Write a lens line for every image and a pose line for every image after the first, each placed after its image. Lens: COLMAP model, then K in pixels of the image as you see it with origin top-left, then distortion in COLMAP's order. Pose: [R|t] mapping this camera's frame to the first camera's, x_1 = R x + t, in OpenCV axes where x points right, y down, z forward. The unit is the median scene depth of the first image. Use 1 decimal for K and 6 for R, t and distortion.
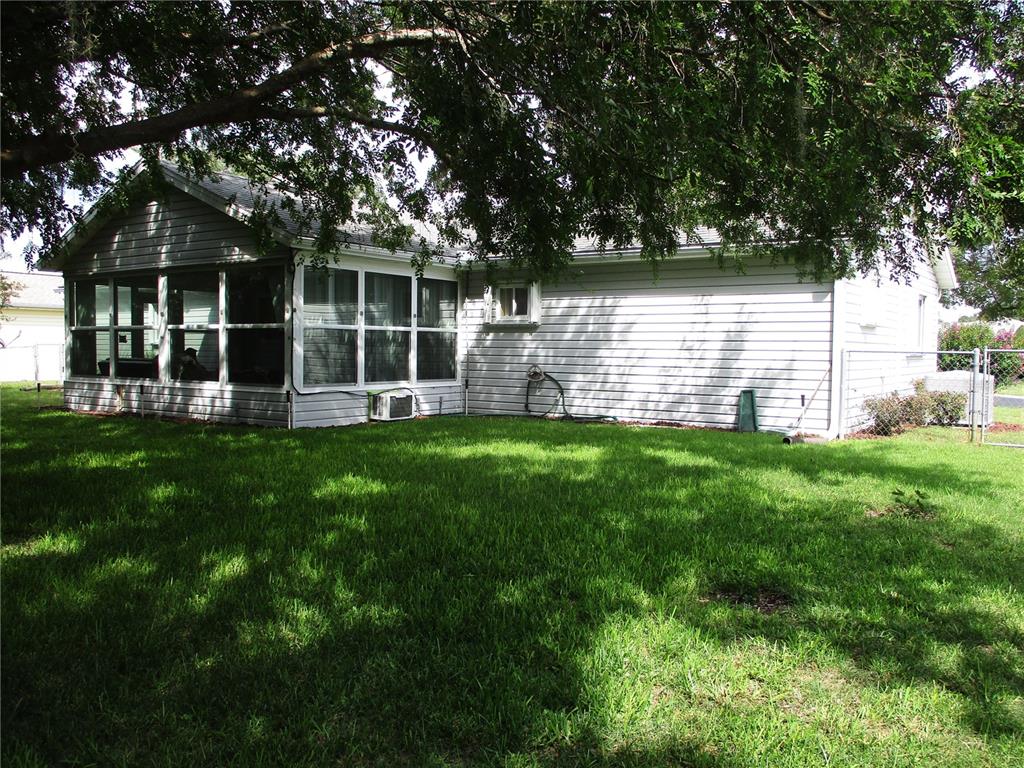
lens RADIAL K [[847.7, 0, 513.9], [0, 847.7, 388.6], [0, 0, 1]] dist [-0.032807, -0.000525]
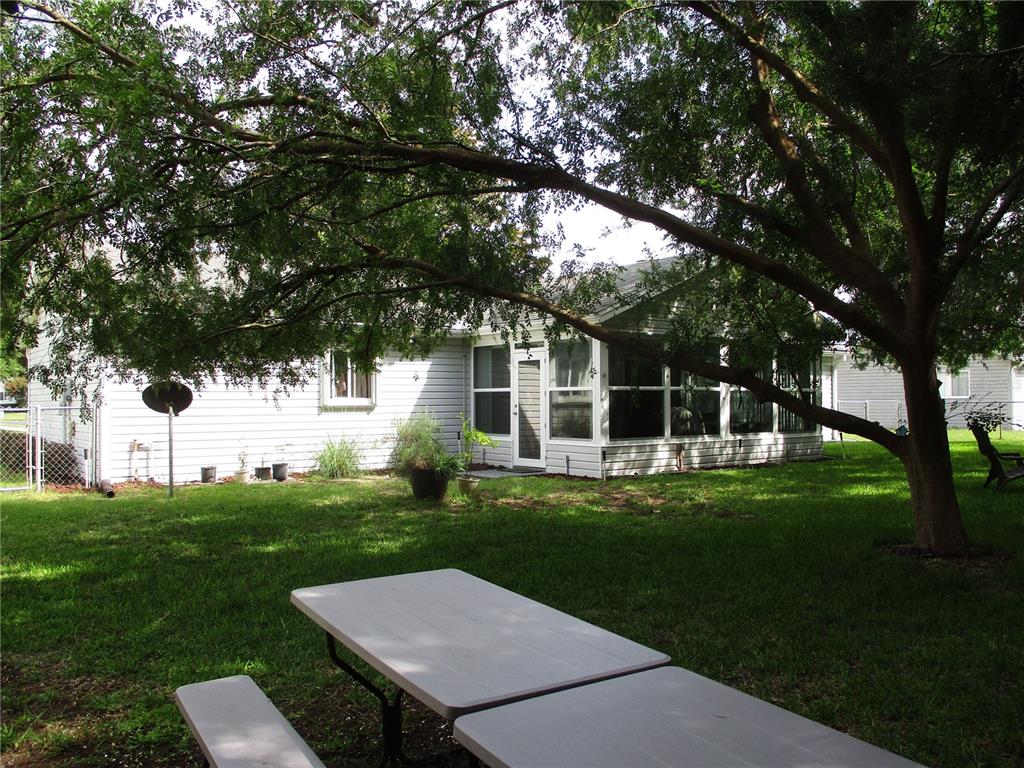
lens RADIAL K [[847.7, 0, 511.6], [0, 847.7, 385.4], [0, 0, 1]] dist [-0.032807, -0.000525]
pose [[0.317182, 0.007099, 0.948338, -1.652597], [0.051429, 0.998372, -0.024675, -0.066518], [-0.946969, 0.056599, 0.316301, 0.932454]]
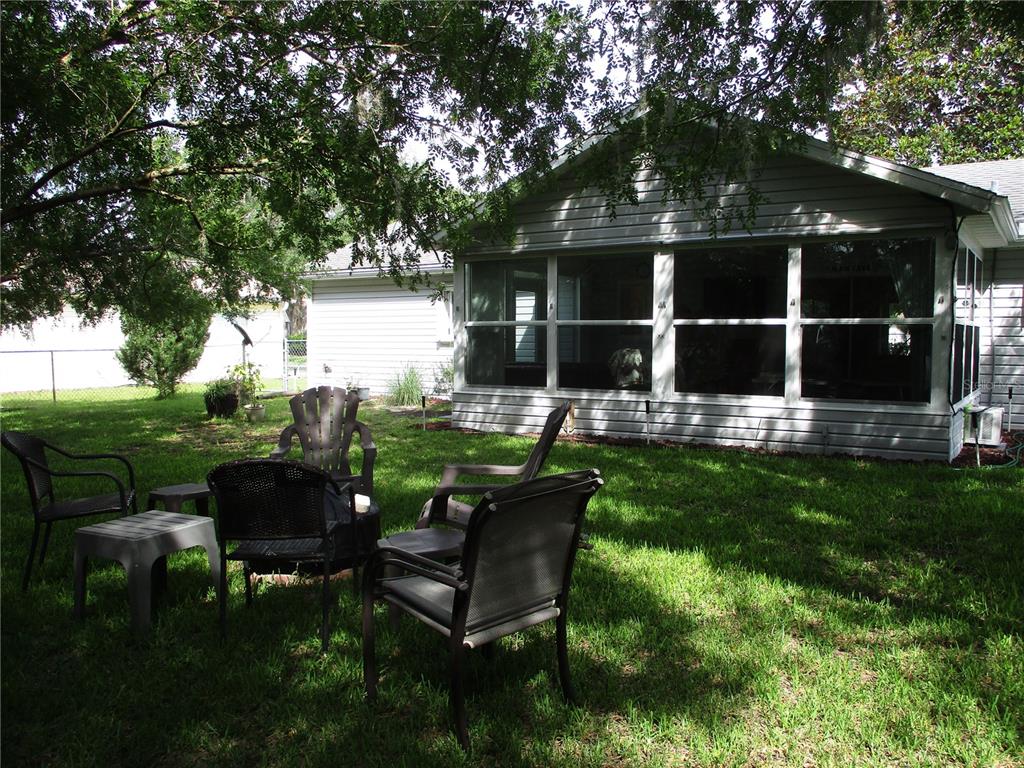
lens RADIAL K [[847.7, 0, 508.6], [0, 847.7, 384.0], [0, 0, 1]] dist [-0.032807, -0.000525]
pose [[0.999314, -0.010112, 0.035639, -0.594641], [0.009753, 0.999900, 0.010233, -0.028152], [-0.035739, -0.009878, 0.999312, 0.261632]]
